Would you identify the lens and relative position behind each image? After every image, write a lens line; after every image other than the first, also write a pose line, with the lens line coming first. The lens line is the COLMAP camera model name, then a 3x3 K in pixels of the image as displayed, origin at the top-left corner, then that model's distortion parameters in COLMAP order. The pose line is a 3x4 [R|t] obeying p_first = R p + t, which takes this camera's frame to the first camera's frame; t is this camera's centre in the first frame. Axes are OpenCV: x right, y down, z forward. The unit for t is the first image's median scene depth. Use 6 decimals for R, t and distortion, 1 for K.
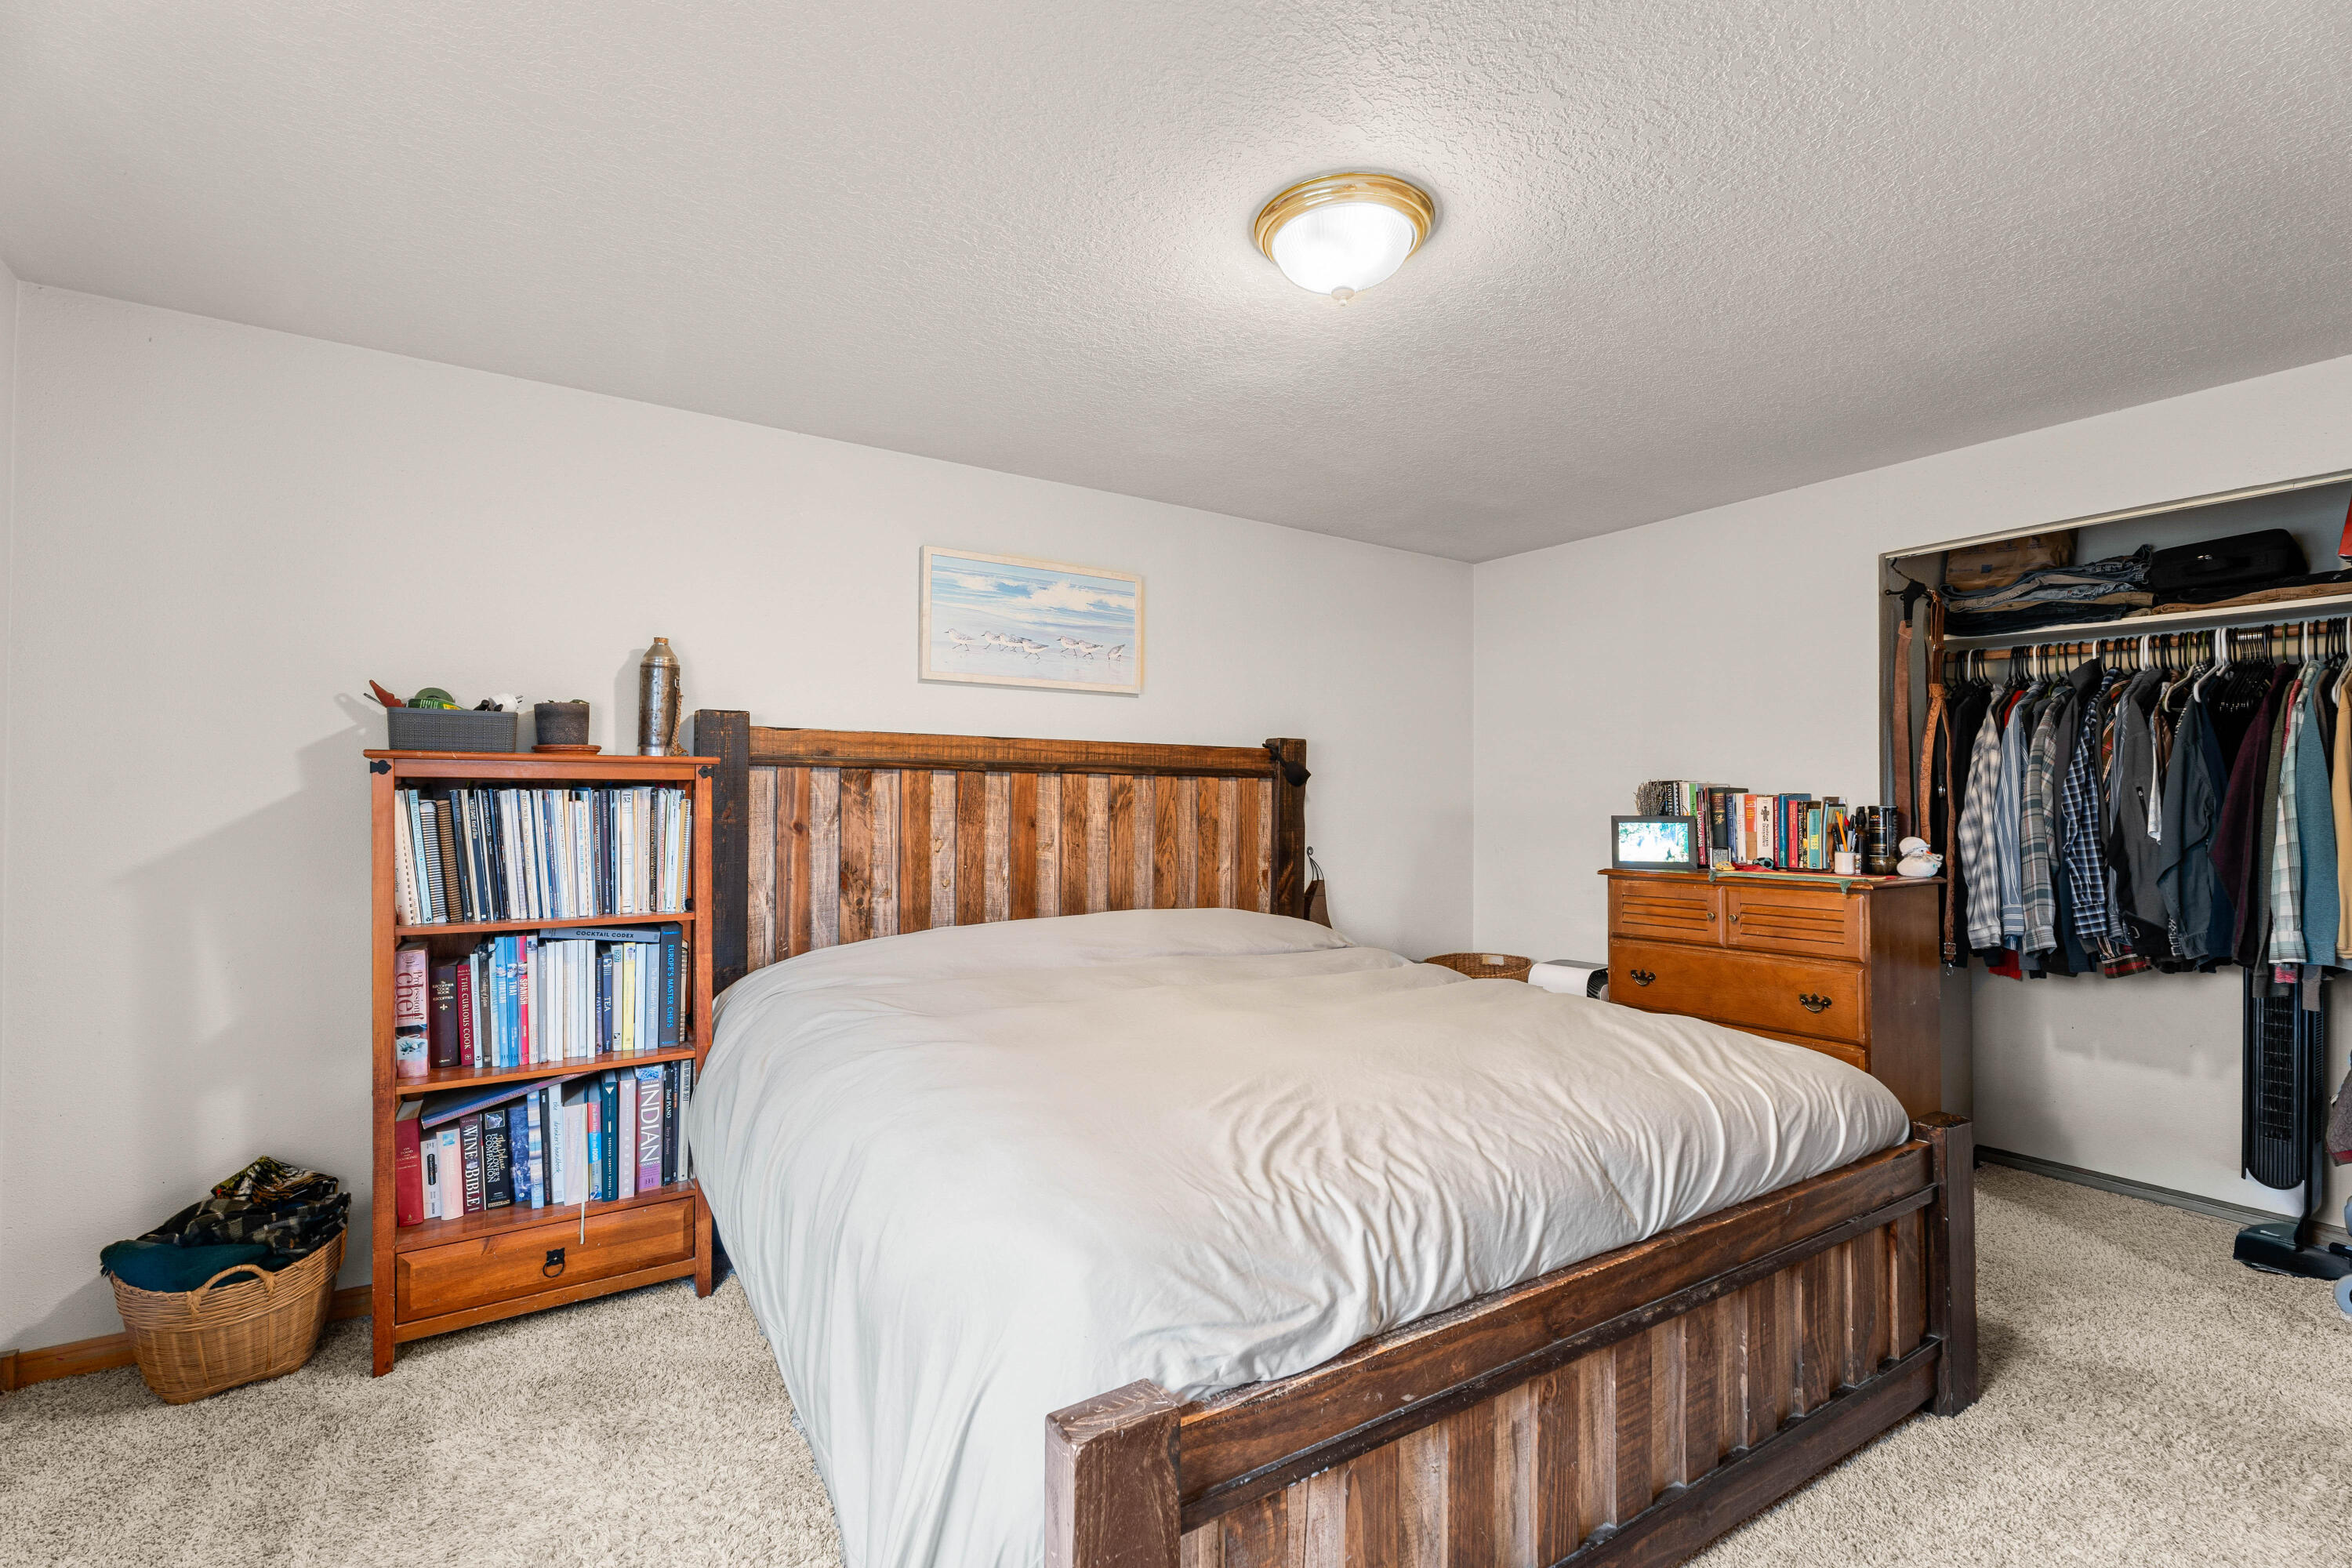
lens RADIAL K [[1066.5, 0, 1177.1], [0, 1066.5, 805.9], [0, 0, 1]] dist [0.010256, -0.003394]
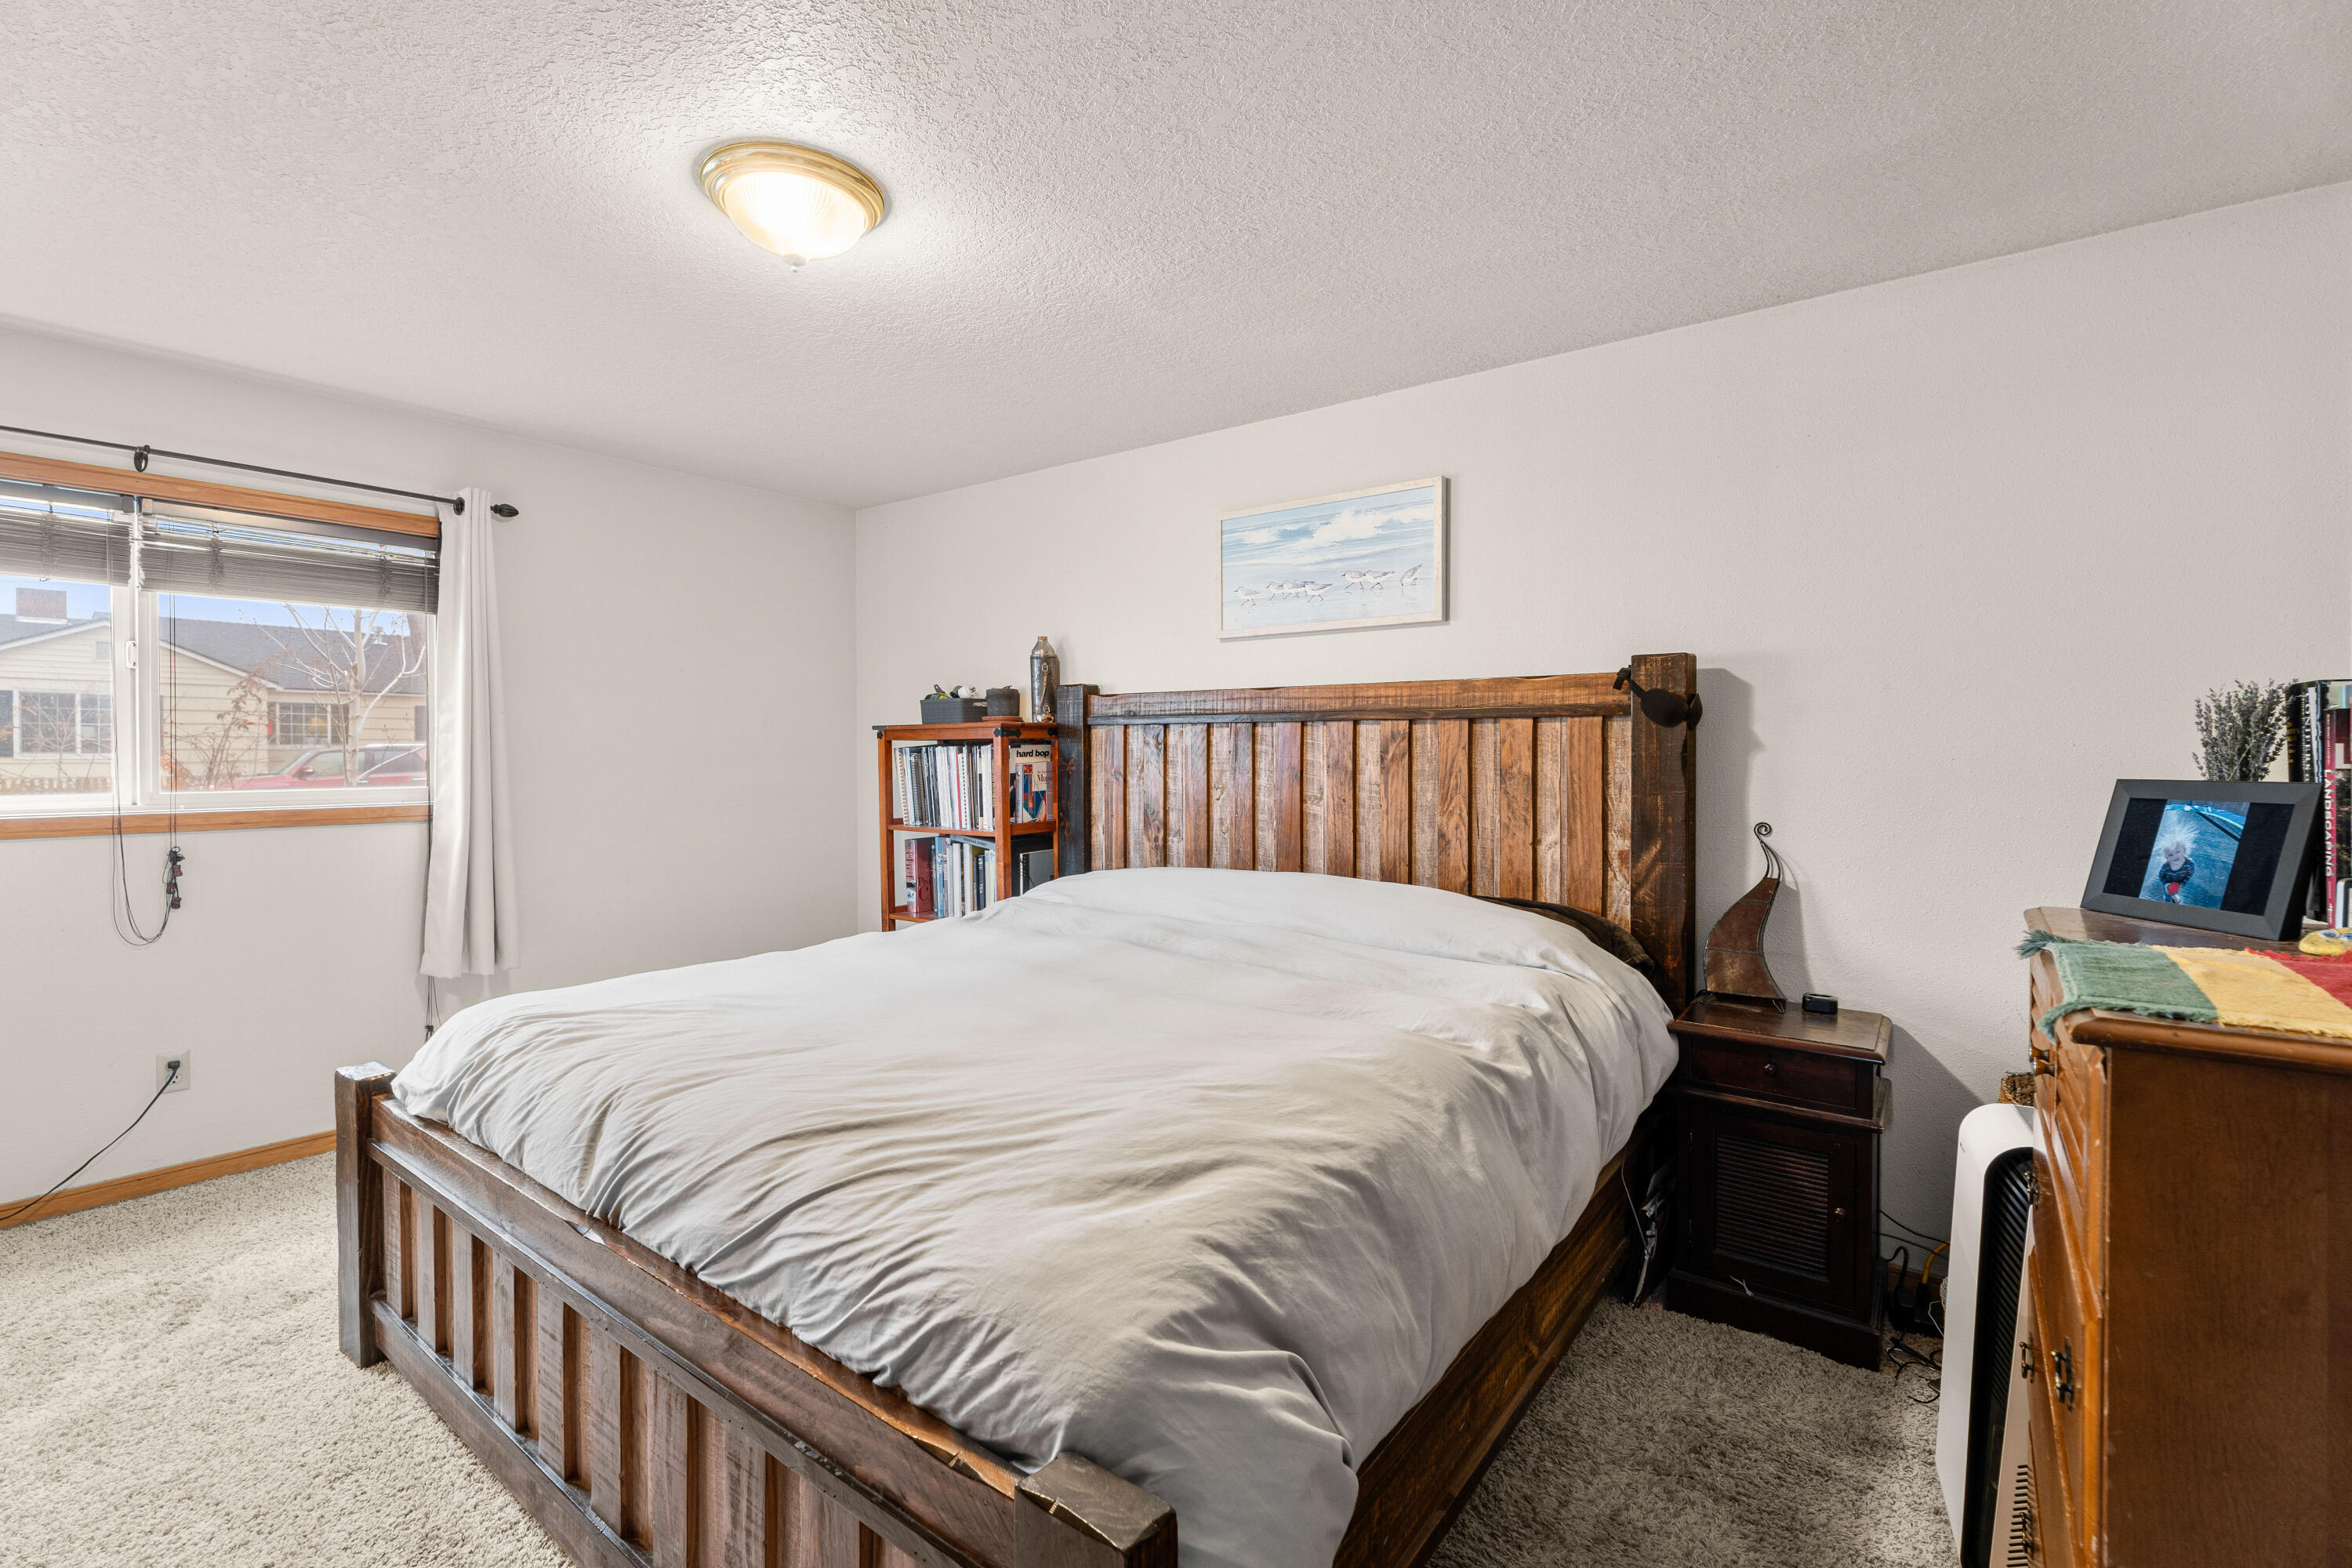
lens RADIAL K [[1066.5, 0, 1174.4], [0, 1066.5, 767.0], [0, 0, 1]] dist [0.010256, -0.003394]
pose [[0.321474, 0.010523, -0.946860, 0.725824], [0.001265, 0.999933, 0.011543, -0.001896], [0.946917, -0.004909, 0.321439, 0.579054]]
